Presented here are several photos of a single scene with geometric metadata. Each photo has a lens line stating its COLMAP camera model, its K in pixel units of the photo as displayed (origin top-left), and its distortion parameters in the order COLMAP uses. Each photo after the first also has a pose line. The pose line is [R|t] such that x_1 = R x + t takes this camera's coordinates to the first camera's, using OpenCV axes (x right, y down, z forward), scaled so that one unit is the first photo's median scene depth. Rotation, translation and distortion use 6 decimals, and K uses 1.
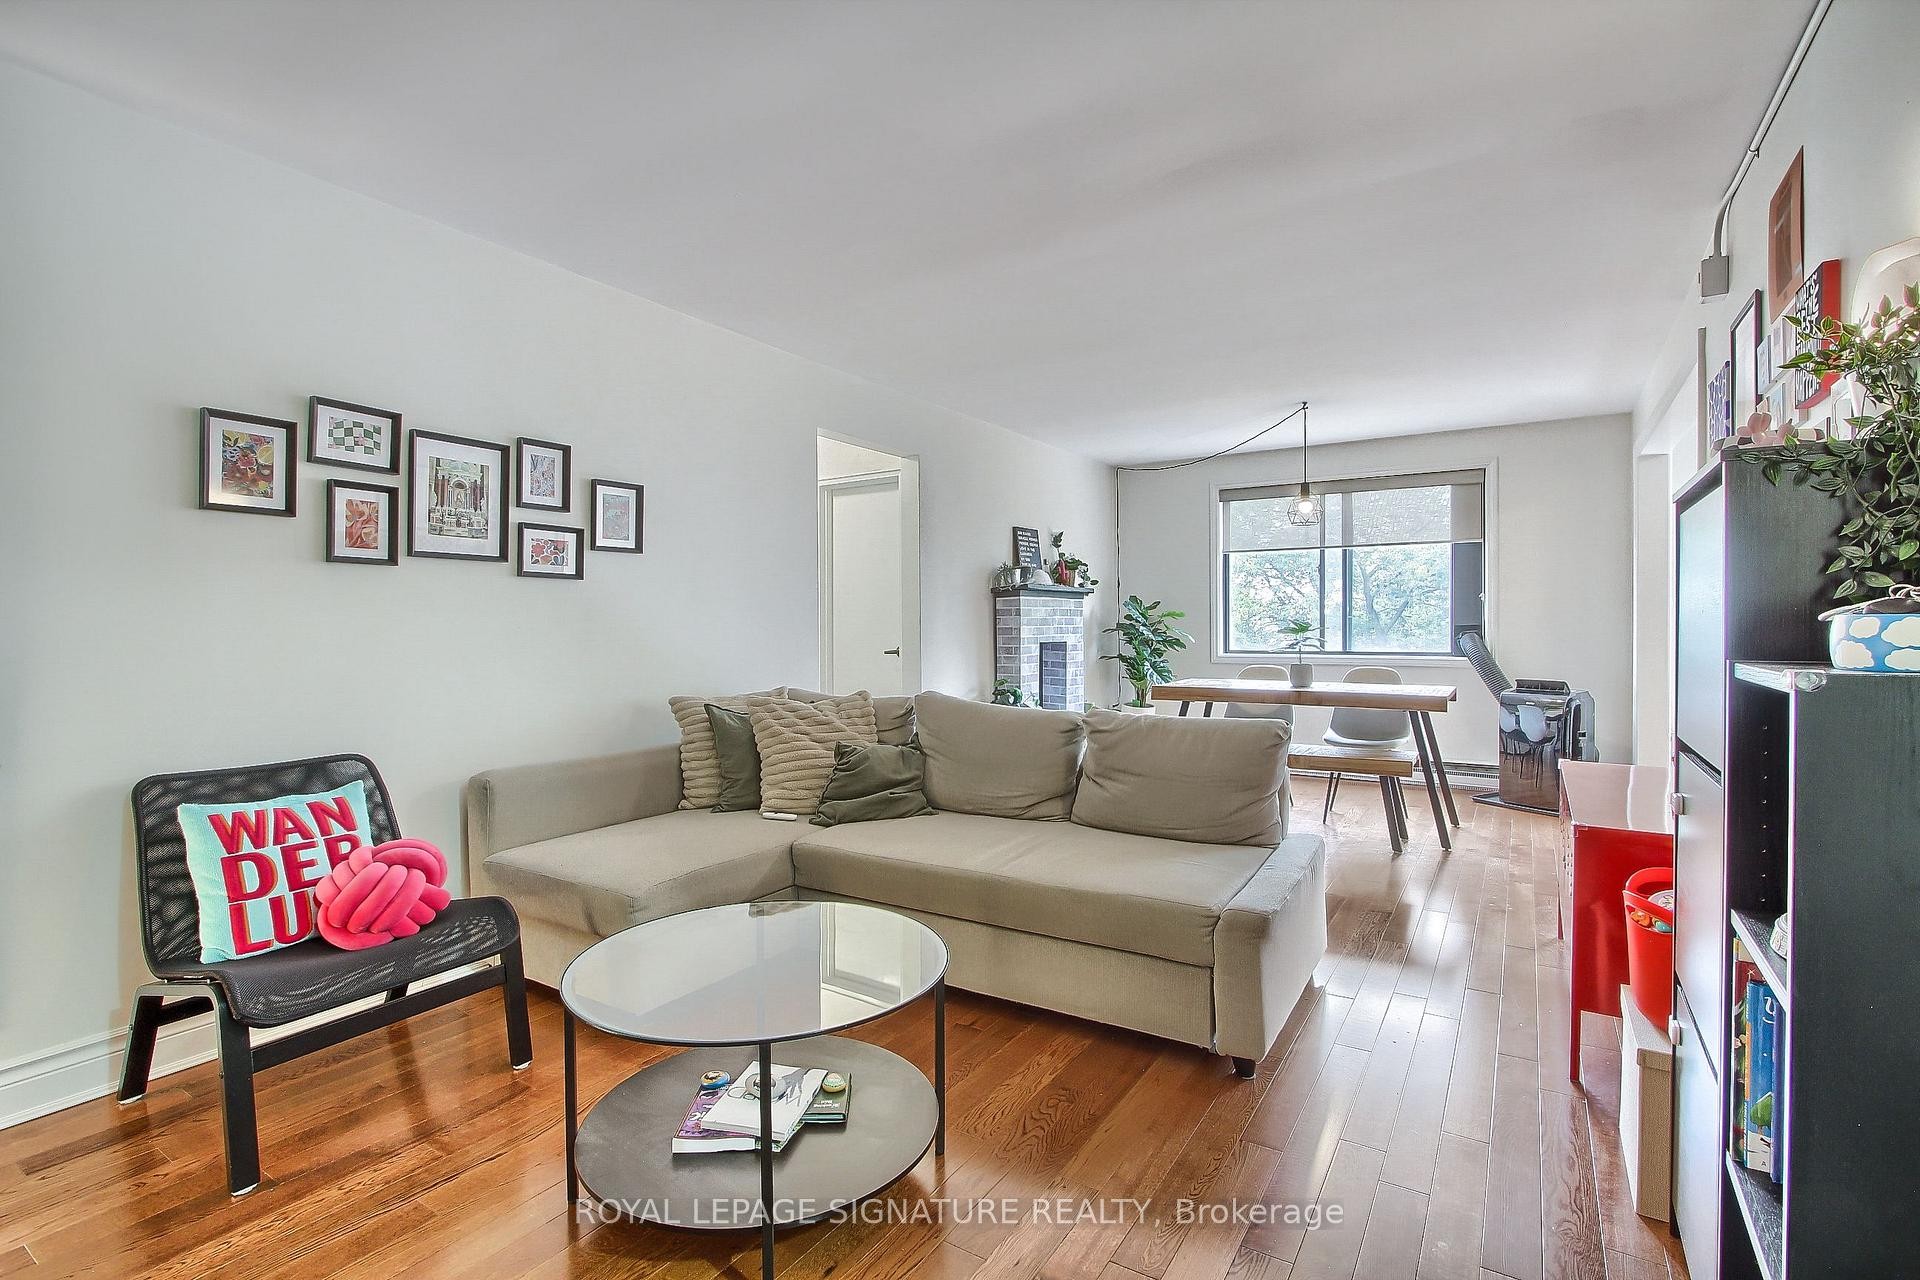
lens RADIAL K [[940.9, 0, 960.0], [0, 940.9, 640.0], [0, 0, 1]] dist [-0.012862, 0.012104]
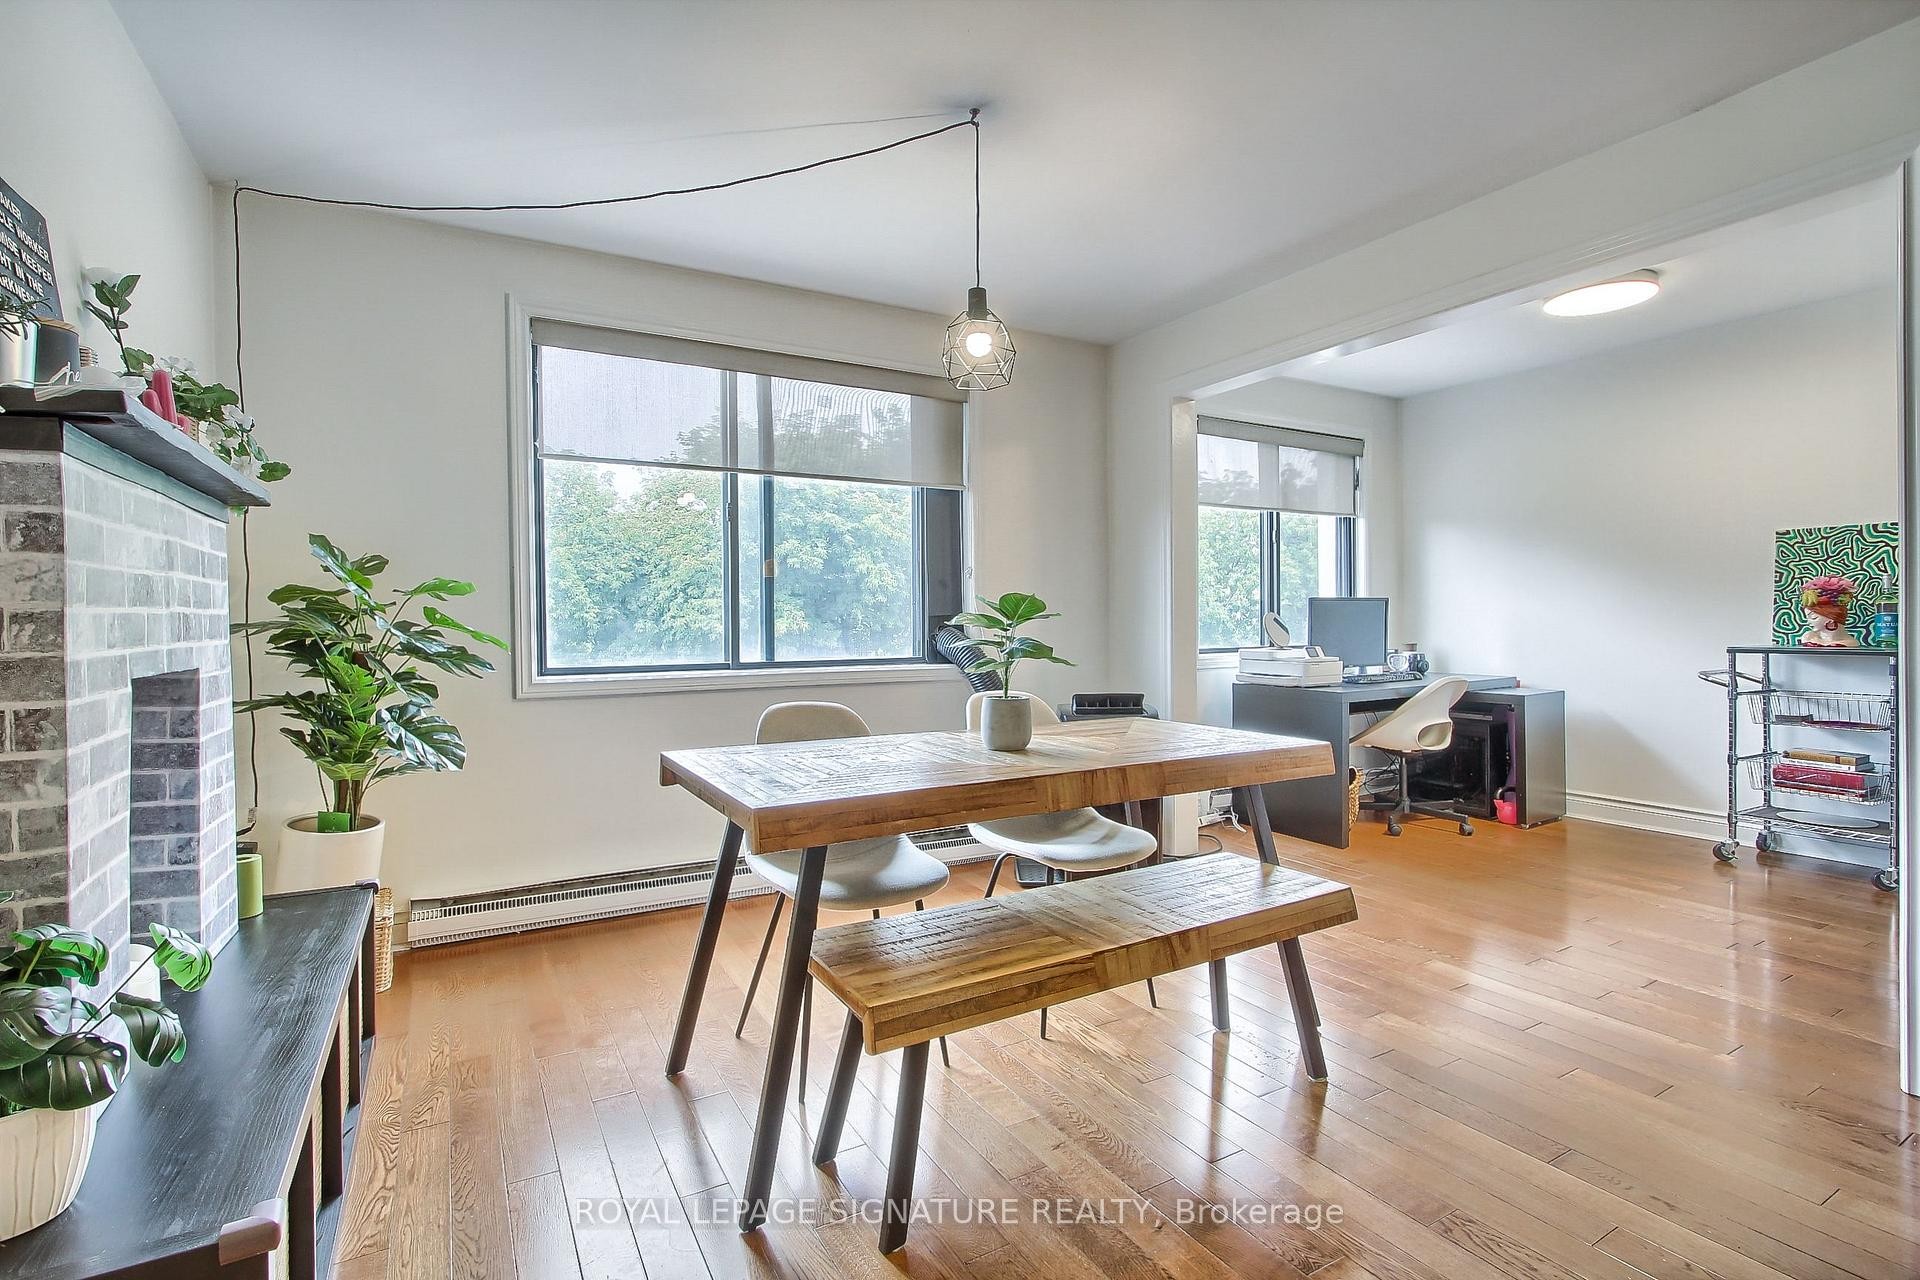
lens RADIAL K [[940.9, 0, 960.0], [0, 940.9, 640.0], [0, 0, 1]] dist [-0.012862, 0.012104]
pose [[0.510547, -0.017431, 0.859673, -0.008691], [0.014523, 0.999827, 0.011647, -0.005976], [-0.859727, 0.006538, 0.510711, 0.646892]]
